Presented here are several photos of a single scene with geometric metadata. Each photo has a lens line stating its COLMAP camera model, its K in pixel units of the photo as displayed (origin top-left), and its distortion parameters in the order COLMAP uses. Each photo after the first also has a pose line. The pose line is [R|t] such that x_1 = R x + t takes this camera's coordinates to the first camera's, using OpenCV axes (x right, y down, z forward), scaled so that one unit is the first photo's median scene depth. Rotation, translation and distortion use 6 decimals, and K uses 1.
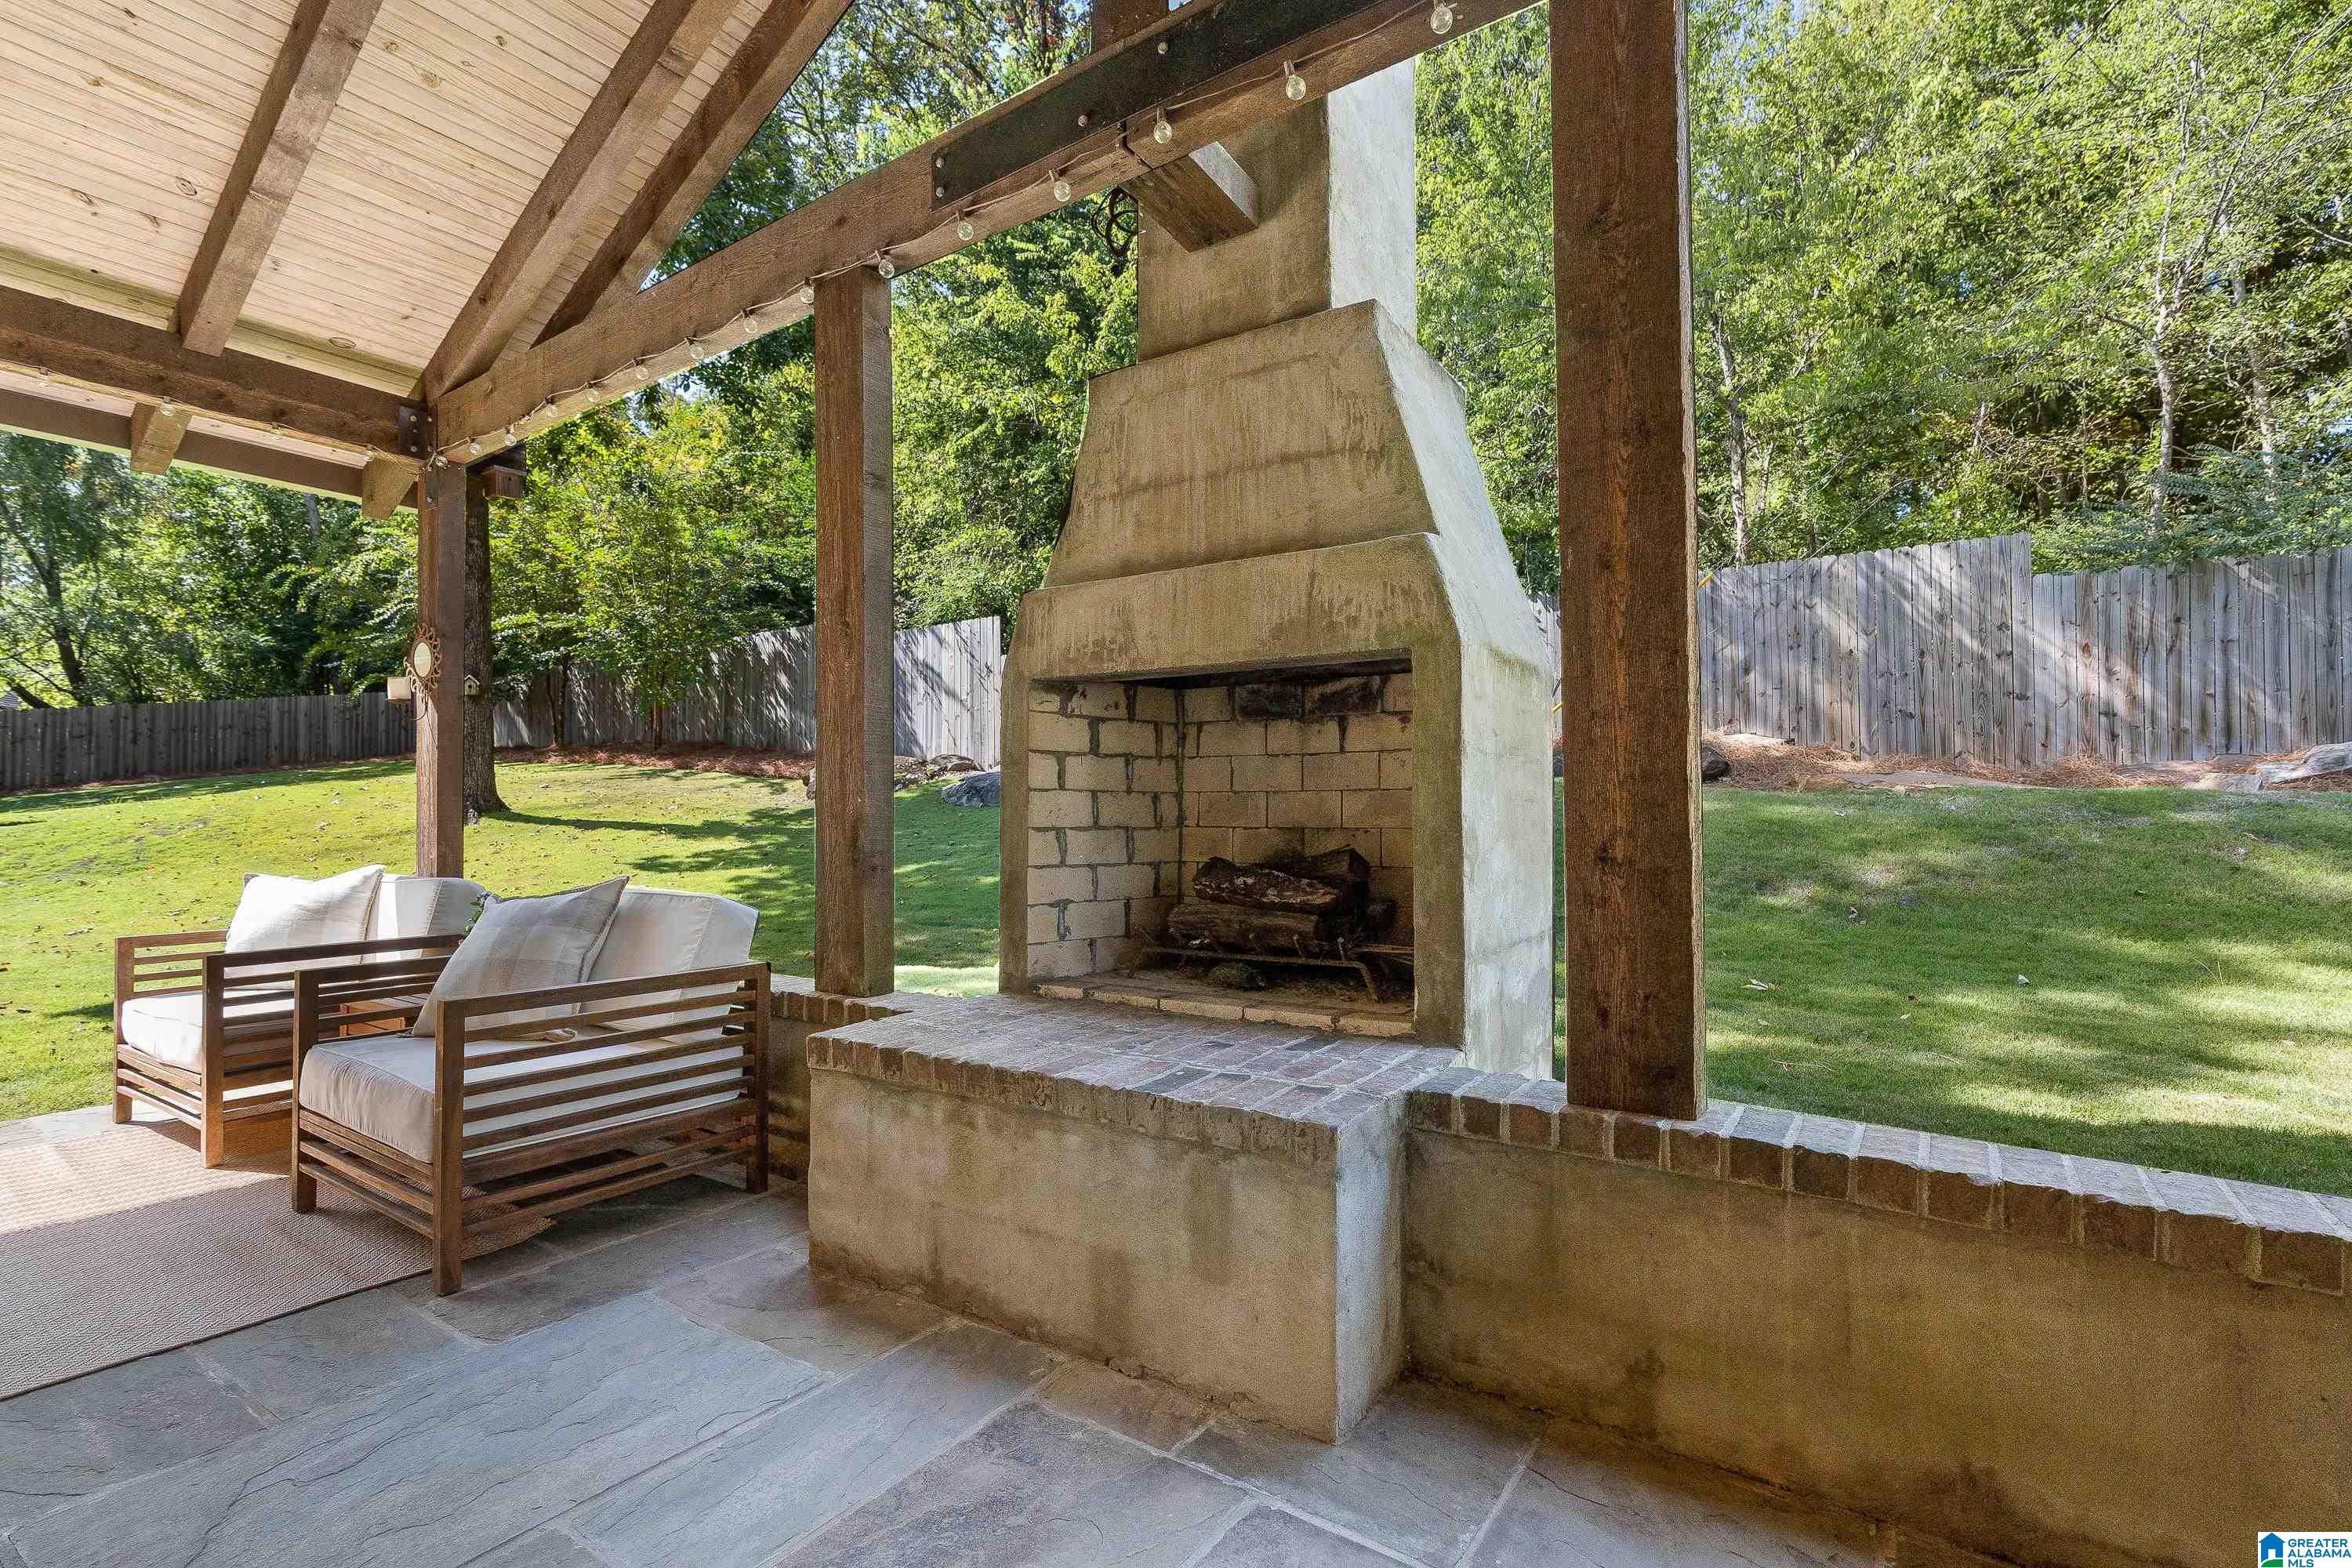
lens RADIAL K [[1066.4, 0, 1178.6], [0, 1066.4, 795.6], [0, 0, 1]] dist [-0.008875, 0.001654]
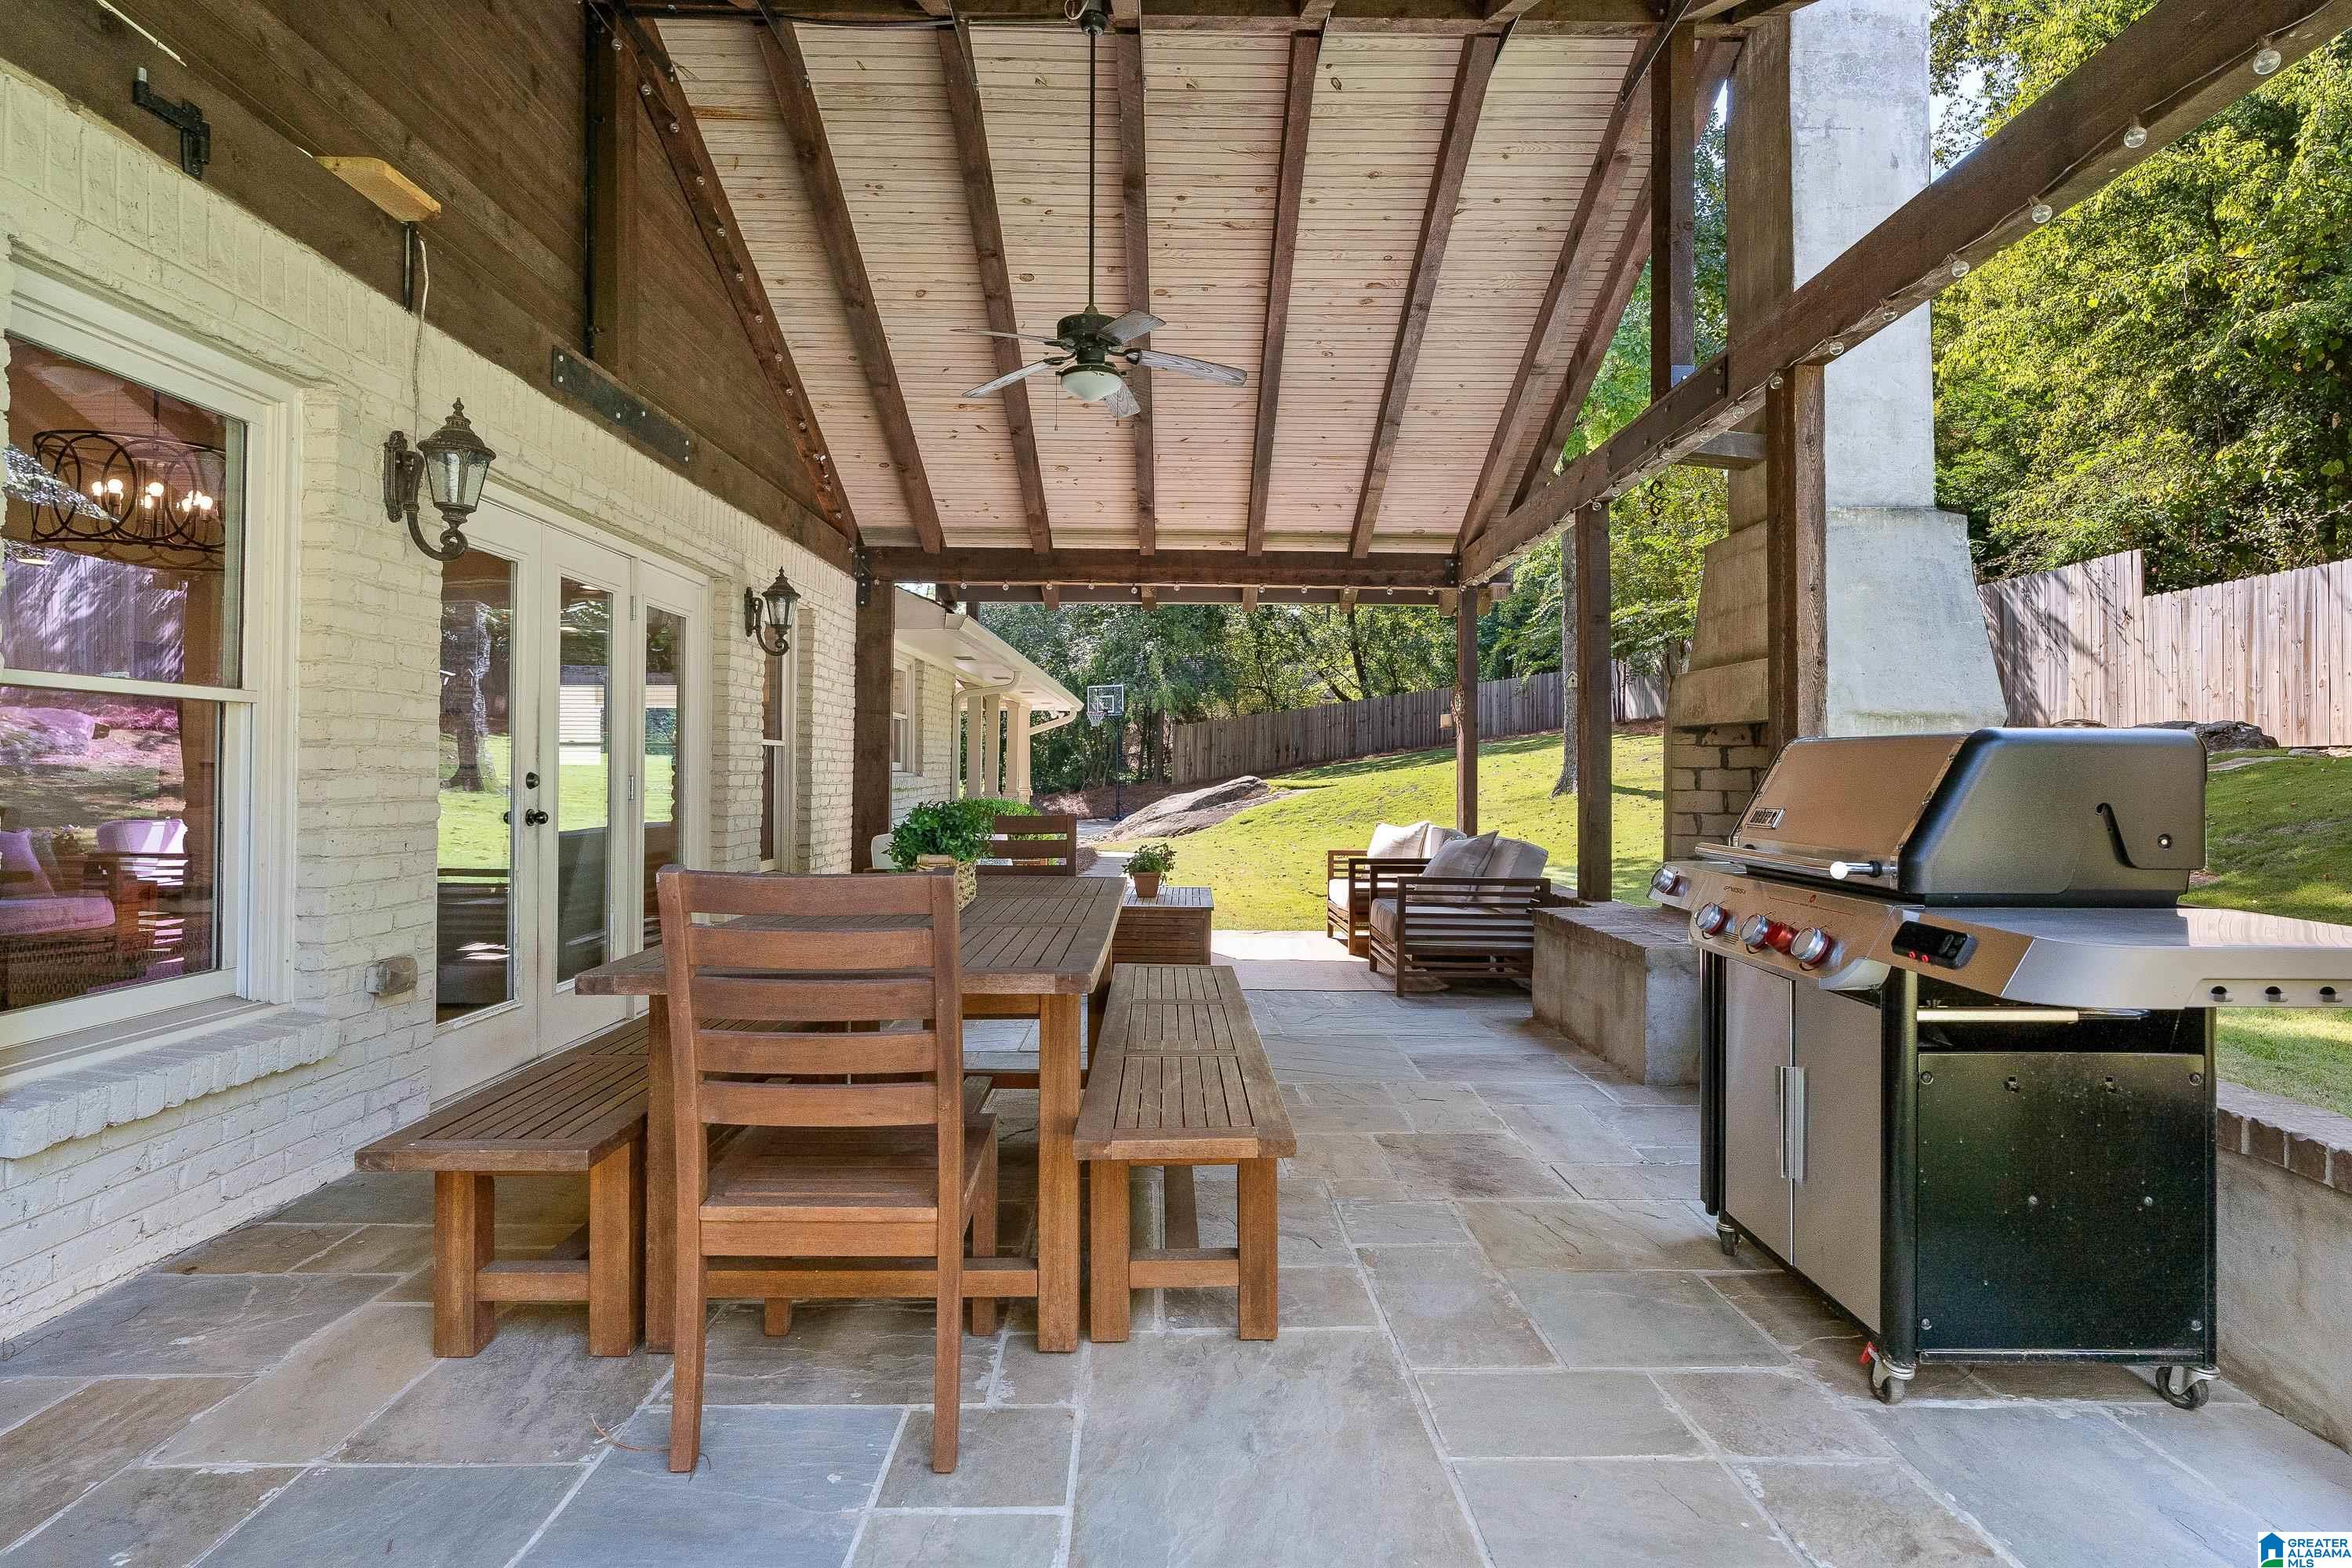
lens RADIAL K [[1217.8, 0, 1178.4], [0, 1217.8, 775.6], [0, 0, 1]] dist [-0.002943, -0.000563]
pose [[0.568662, 0.008156, -0.822531, 0.179635], [0.003853, 0.999913, 0.012578, -0.010004], [0.822562, -0.010322, 0.568582, -0.136274]]
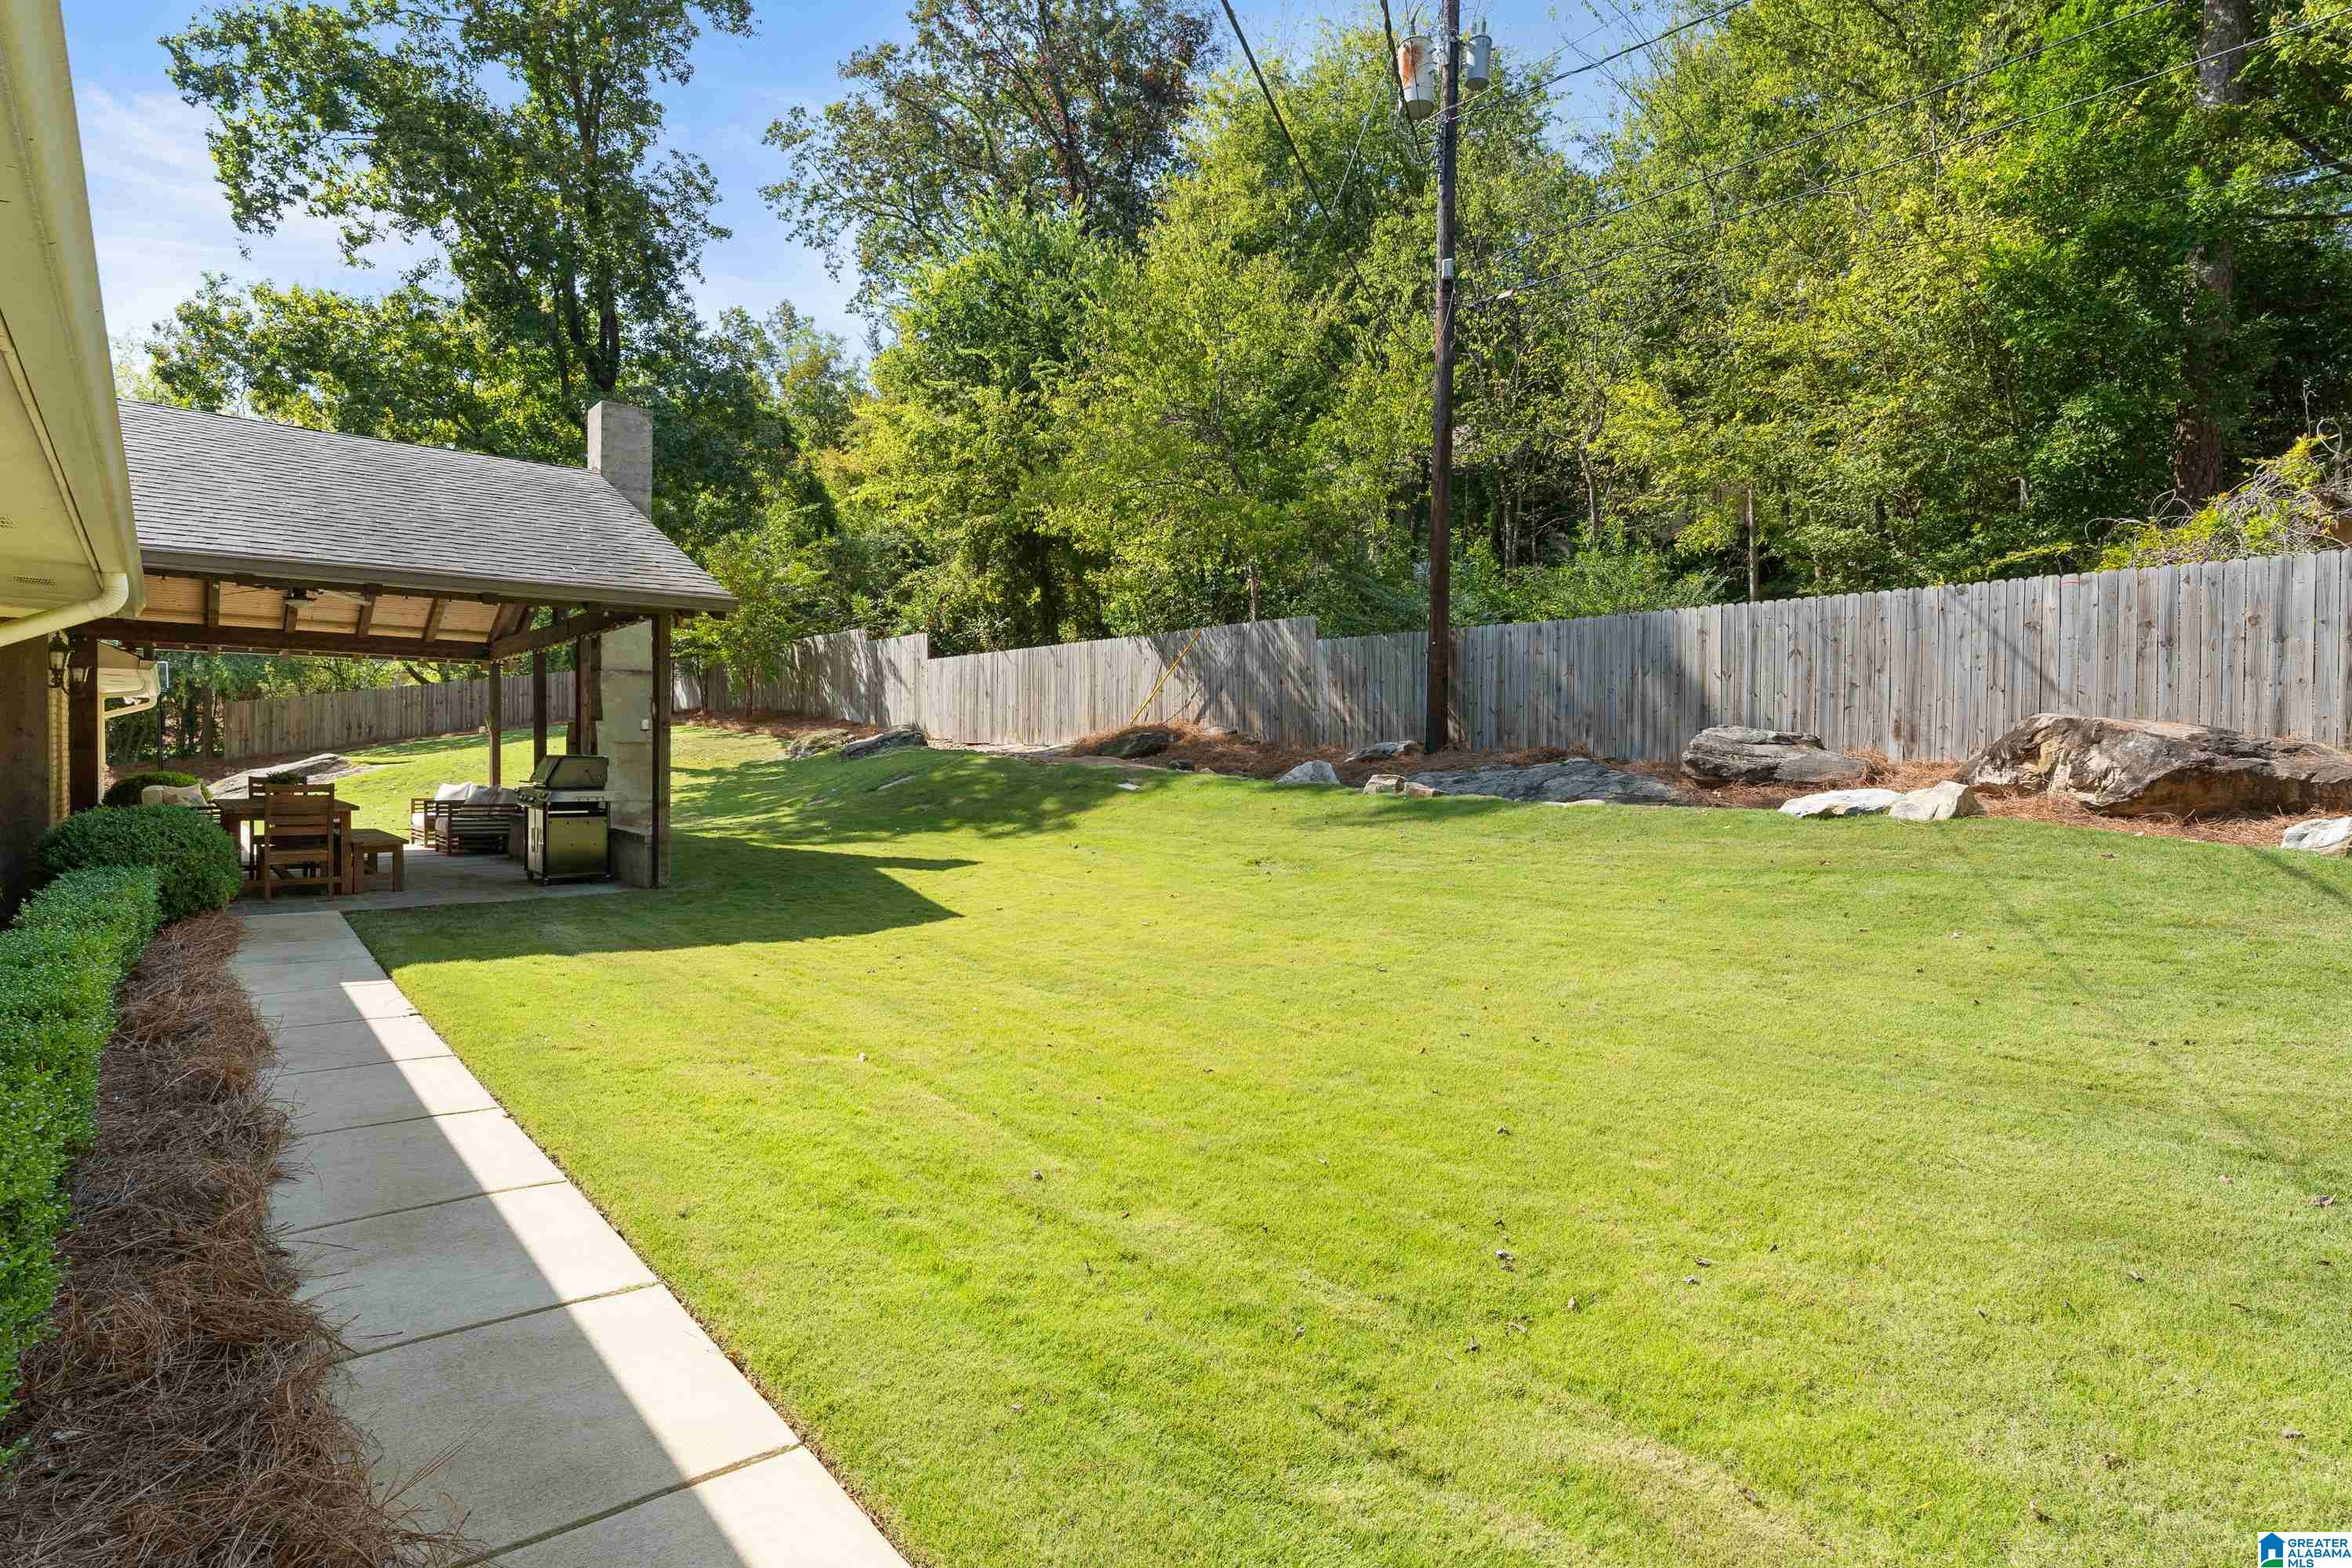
lens RADIAL K [[1217.8, 0, 1178.1], [0, 1217.8, 769.0], [0, 0, 1]] dist [-0.002943, -0.000563]
pose [[0.962521, 0.015900, -0.270741, 0.648819], [-0.008907, 0.999595, 0.027039, -0.026961], [0.271062, -0.023614, 0.962272, -0.563774]]
